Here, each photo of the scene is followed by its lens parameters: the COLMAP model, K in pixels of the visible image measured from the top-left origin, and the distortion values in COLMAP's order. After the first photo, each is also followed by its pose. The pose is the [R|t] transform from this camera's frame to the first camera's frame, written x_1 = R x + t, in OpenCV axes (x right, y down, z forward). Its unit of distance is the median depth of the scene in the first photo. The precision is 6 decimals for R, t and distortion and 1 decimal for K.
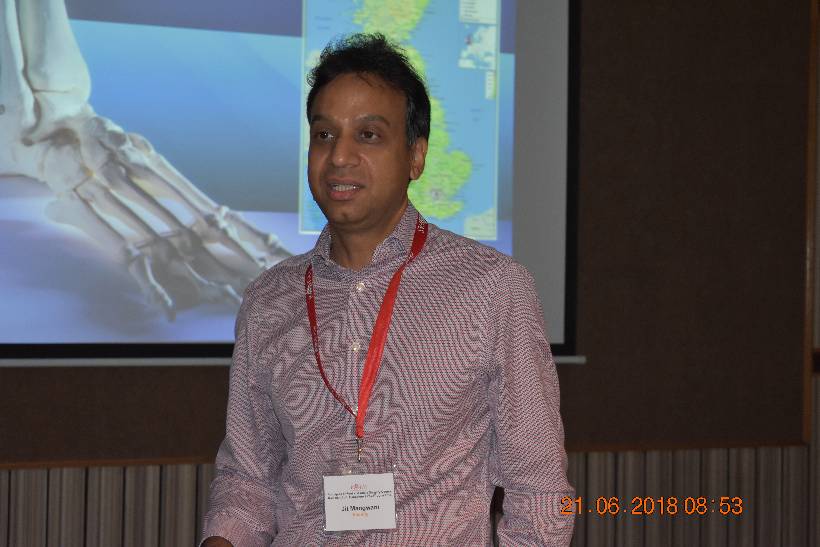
lens RADIAL K [[1828.9, 0, 409.7], [0, 1828.9, 271.0], [0, 0, 1]] dist [0.033582, 0.000000]
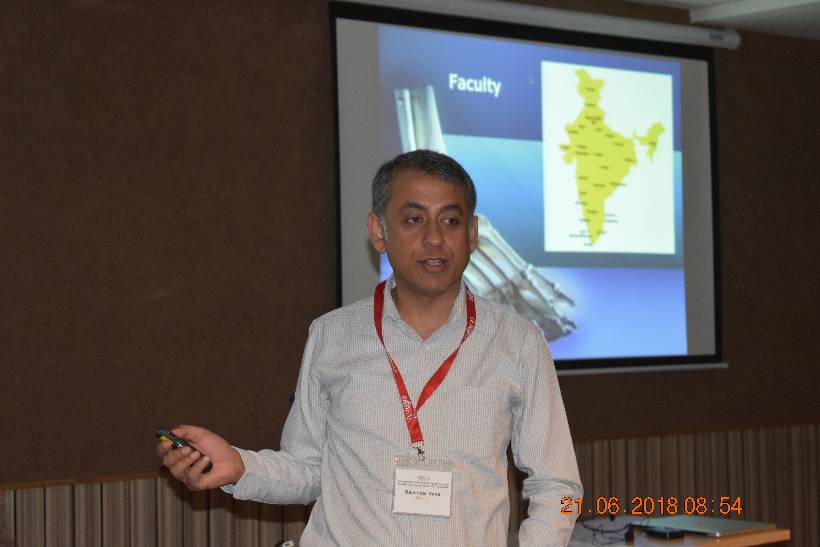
lens RADIAL K [[1828.9, 0, 406.7], [0, 1828.9, 273.6], [0, 0, 1]] dist [0.033582, 0.000000]
pose [[0.963191, -0.023940, 0.267750, -0.540813], [0.027524, 0.999575, -0.009640, -0.016393], [-0.267405, 0.016655, 0.963440, -0.313794]]
